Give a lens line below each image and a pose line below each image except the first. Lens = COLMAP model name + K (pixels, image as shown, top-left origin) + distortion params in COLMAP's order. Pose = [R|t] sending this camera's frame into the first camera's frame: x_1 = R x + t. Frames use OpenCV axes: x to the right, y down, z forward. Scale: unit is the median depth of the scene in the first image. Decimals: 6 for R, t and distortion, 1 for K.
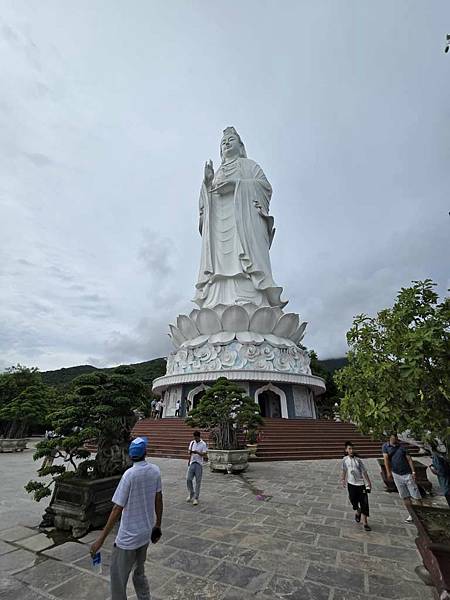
lens RADIAL K [[241.2, 0, 225.0], [0, 241.2, 300.0], [0, 0, 1]] dist [-0.000557, 0.000018]
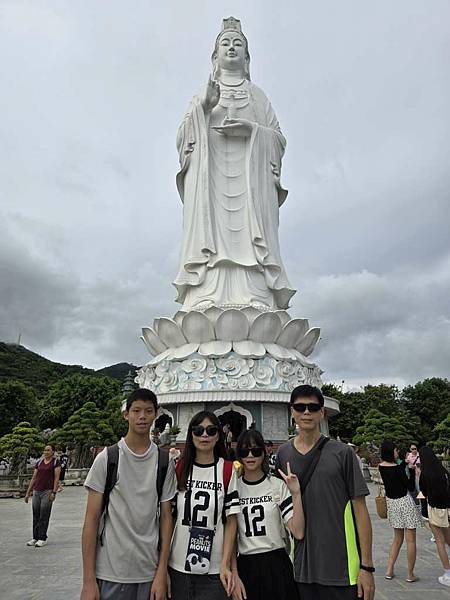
lens RADIAL K [[401.9, 0, 236.0], [0, 401.9, 291.6], [0, 0, 1]] dist [0.069799, -0.033966]
pose [[0.894405, 0.162167, 0.416824, -0.513785], [-0.196664, 0.979619, 0.040870, -0.064028], [-0.401701, -0.118529, 0.908068, -0.160536]]
